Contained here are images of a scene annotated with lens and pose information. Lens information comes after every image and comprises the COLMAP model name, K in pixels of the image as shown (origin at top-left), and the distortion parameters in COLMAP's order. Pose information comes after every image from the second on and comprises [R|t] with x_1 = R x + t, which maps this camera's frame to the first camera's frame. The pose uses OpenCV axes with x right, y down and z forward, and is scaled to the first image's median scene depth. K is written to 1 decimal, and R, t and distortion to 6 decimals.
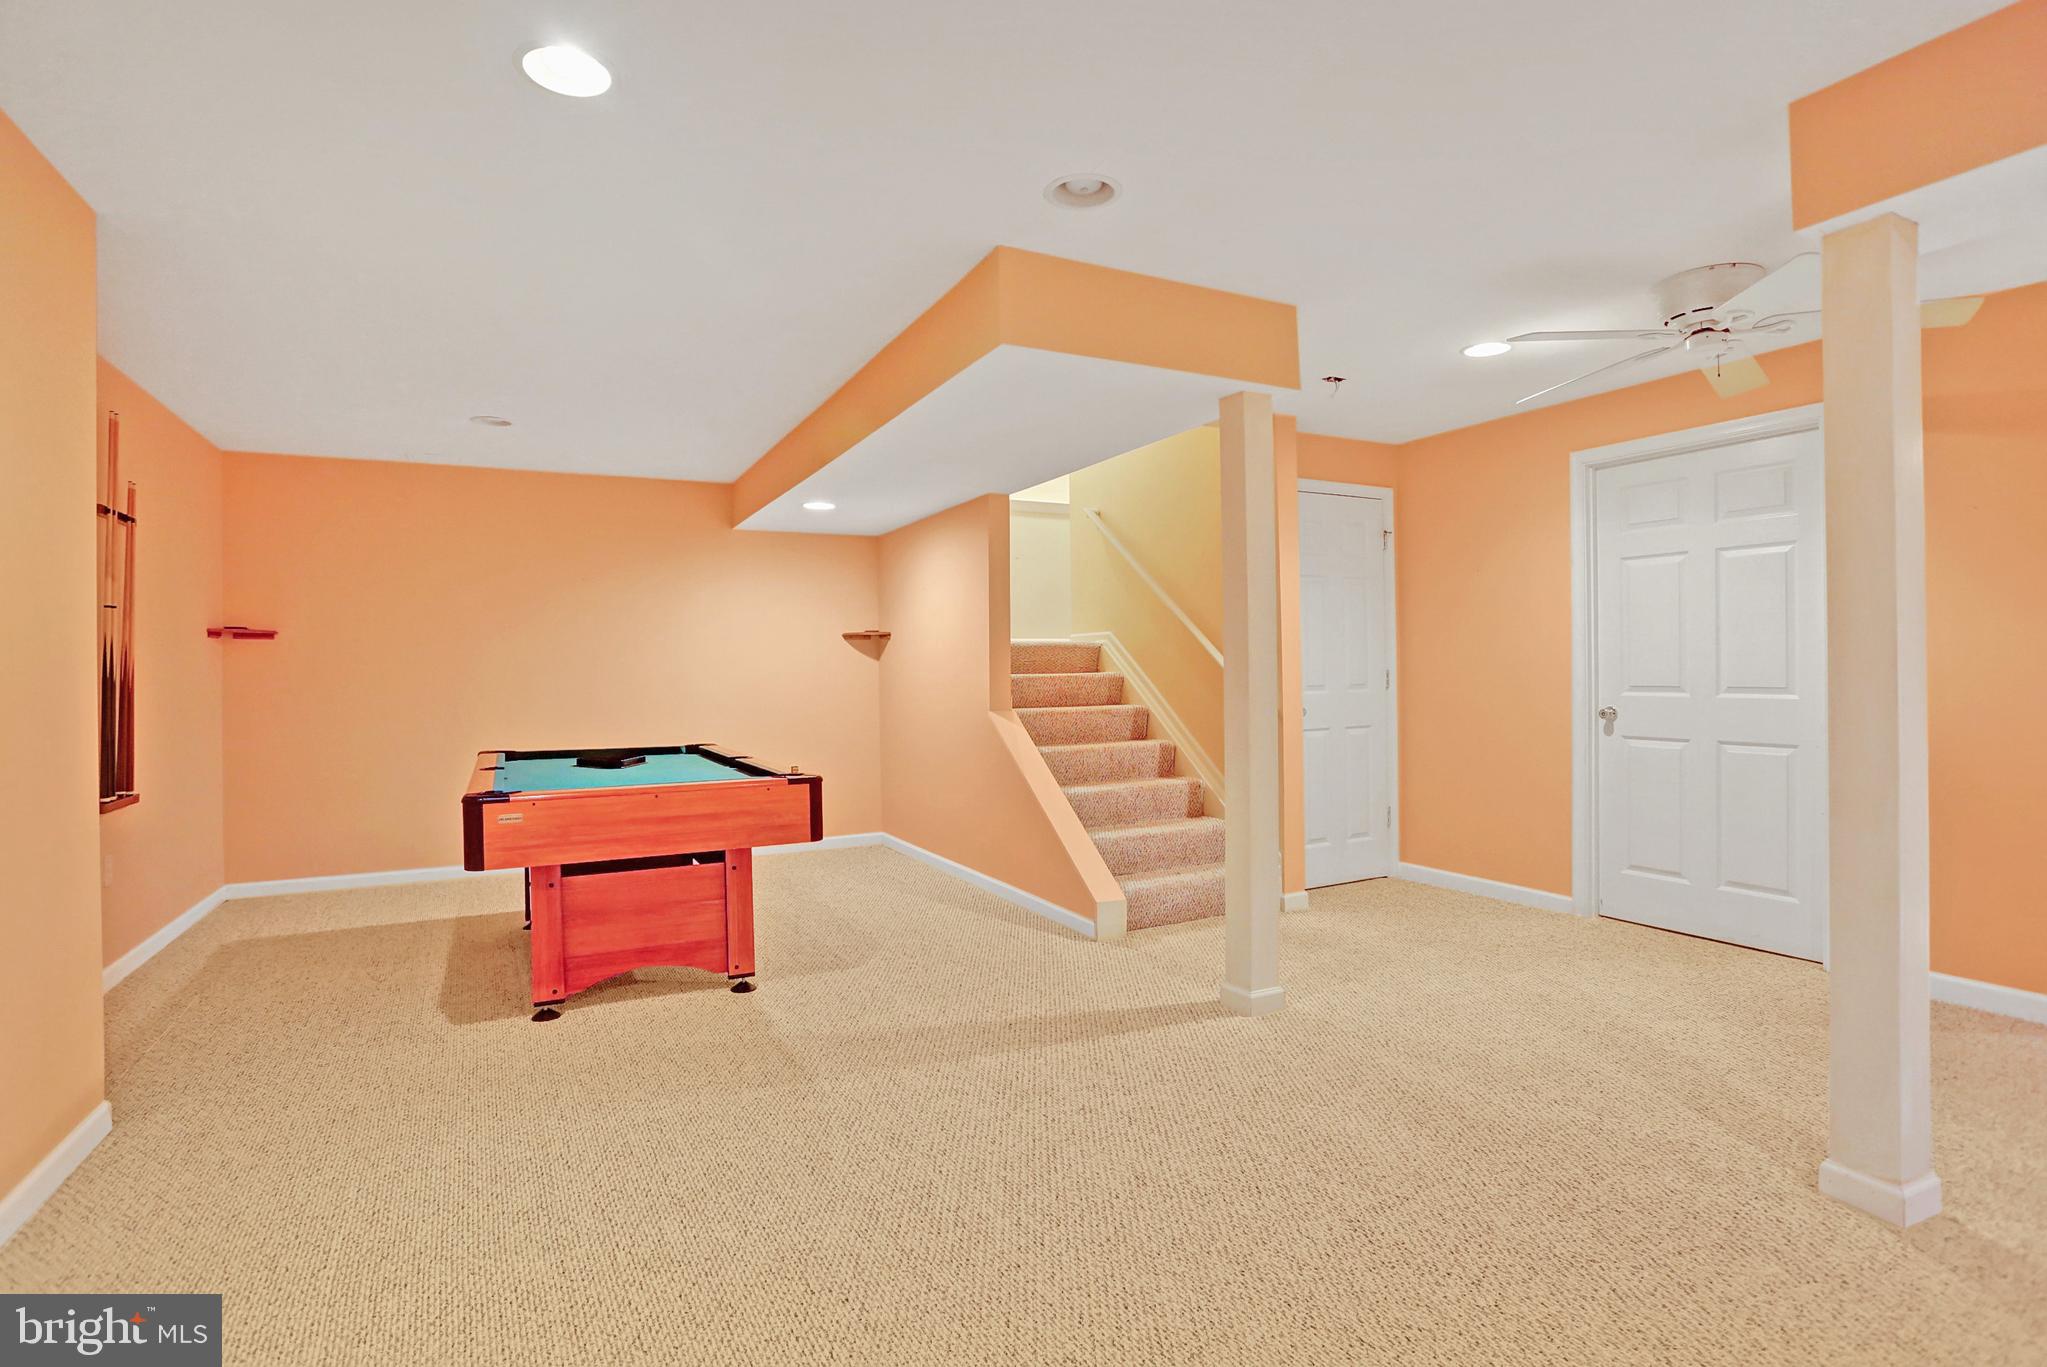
lens RADIAL K [[986.8, 0, 982.0], [0, 986.8, 676.5], [0, 0, 1]] dist [-0.086996, 0.028533]
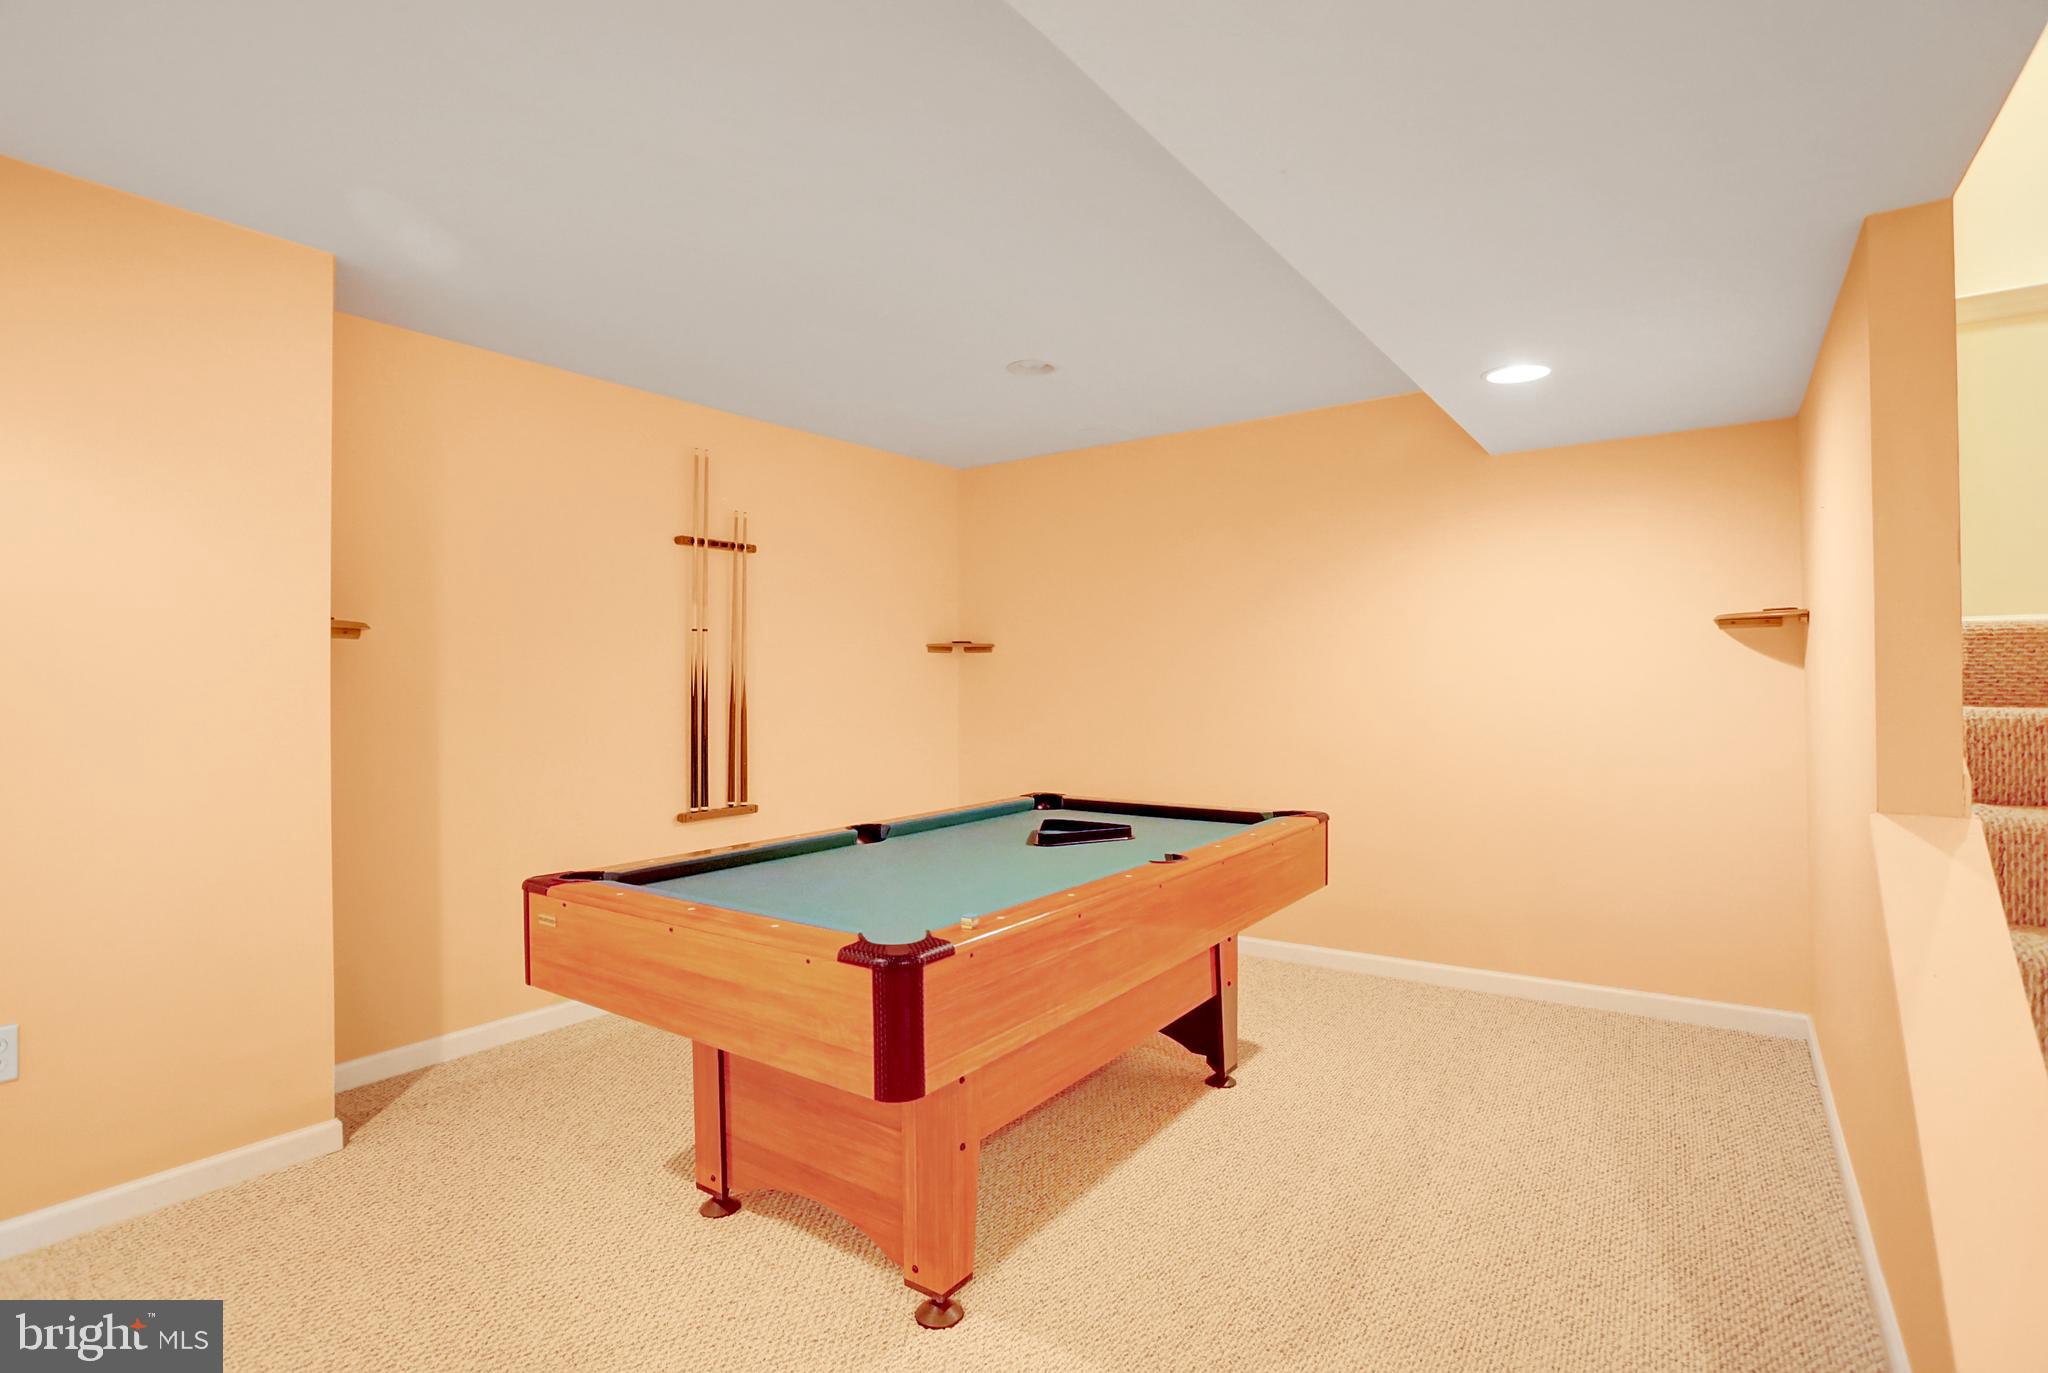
lens RADIAL K [[987.3, 0, 982.5], [0, 987.3, 679.4], [0, 0, 1]] dist [-0.086996, 0.028533]
pose [[0.495472, 0.000237, -0.868624, 0.187311], [0.000674, 1.000000, 0.000658, -0.016595], [0.868624, -0.000912, 0.495472, 0.675807]]
